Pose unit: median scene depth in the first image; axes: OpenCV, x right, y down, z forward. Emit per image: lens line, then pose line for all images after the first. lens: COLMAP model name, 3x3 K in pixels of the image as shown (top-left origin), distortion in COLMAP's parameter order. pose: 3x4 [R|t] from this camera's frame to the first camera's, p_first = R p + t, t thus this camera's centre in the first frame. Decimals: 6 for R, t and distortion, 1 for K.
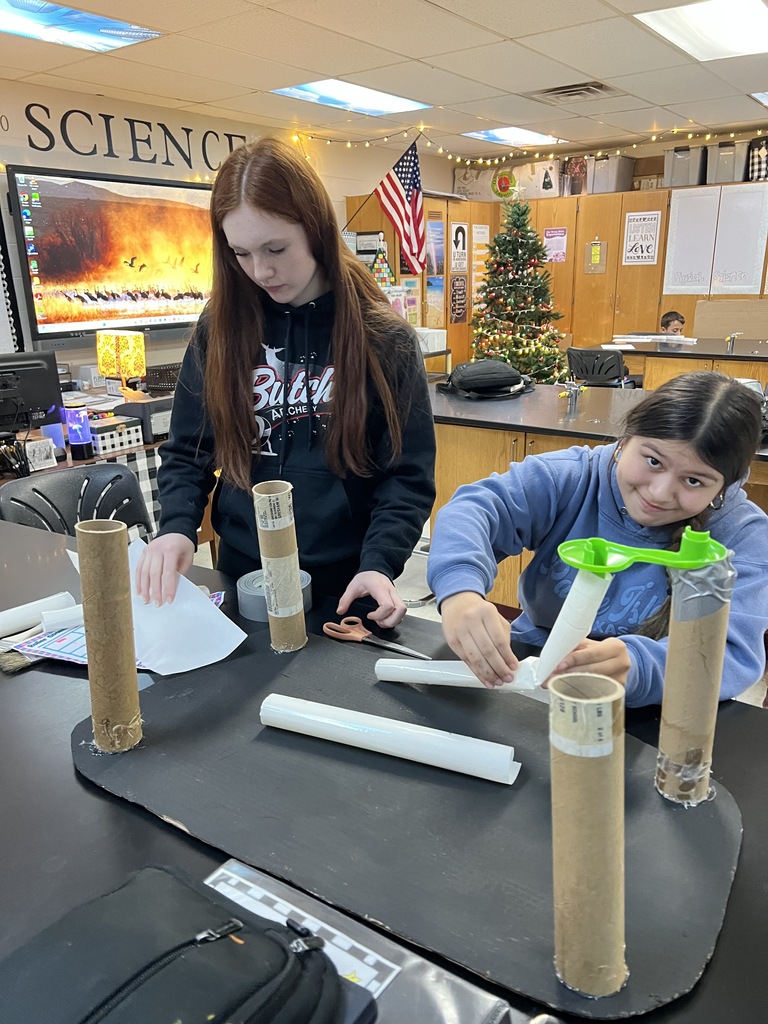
lens RADIAL K [[776.6, 0, 384.8], [0, 776.6, 514.1], [0, 0, 1]] dist [0.007852, 0.002658]
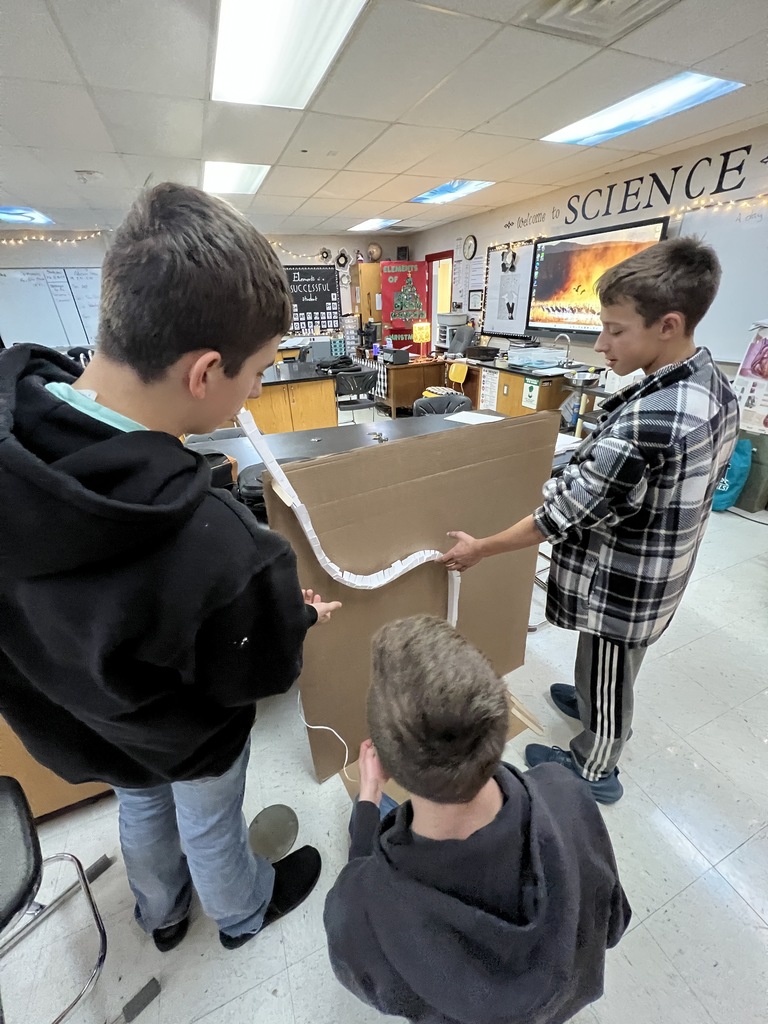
lens RADIAL K [[410.8, 0, 382.7], [0, 410.8, 513.4], [0, 0, 1]] dist [-0.001263, -0.000250]
pose [[-0.513287, 0.430364, -0.742512, 0.748066], [-0.220794, 0.769837, 0.598833, -0.389482], [0.829329, 0.471315, -0.300126, 1.151206]]
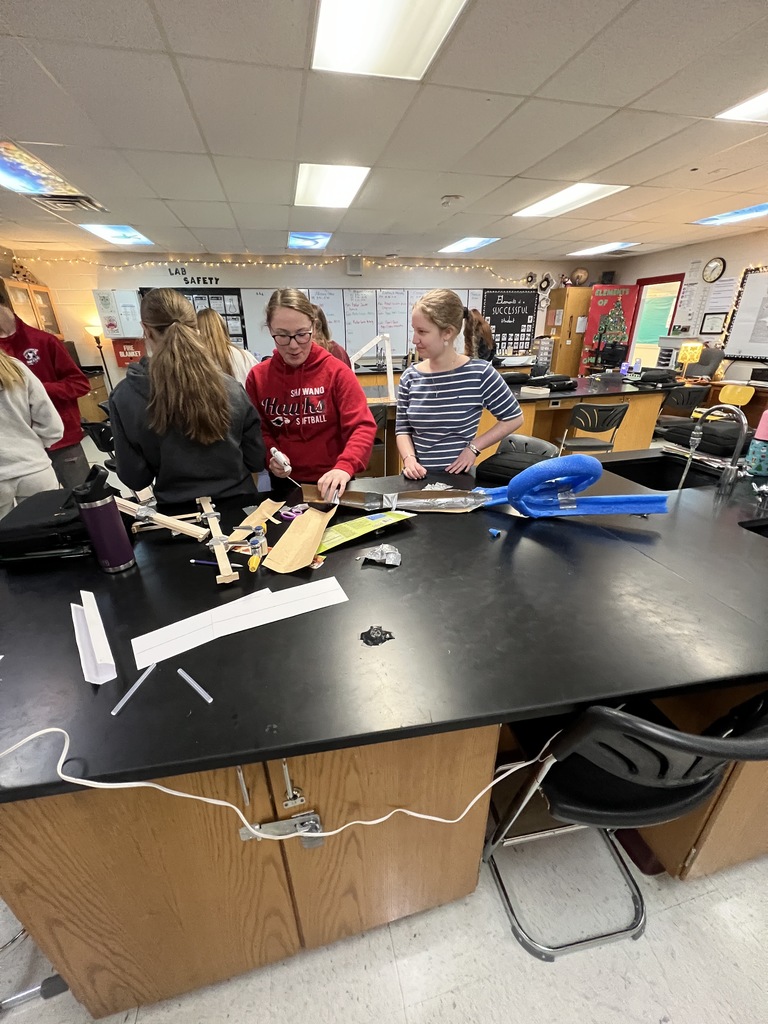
lens RADIAL K [[410.8, 0, 385.2], [0, 410.8, 511.6], [0, 0, 1]] dist [-0.001263, -0.000250]
pose [[-0.651189, 0.335777, -0.680592, 1.006142], [-0.203587, 0.786636, 0.582886, -0.277005], [0.731098, 0.518129, -0.443889, 0.830034]]
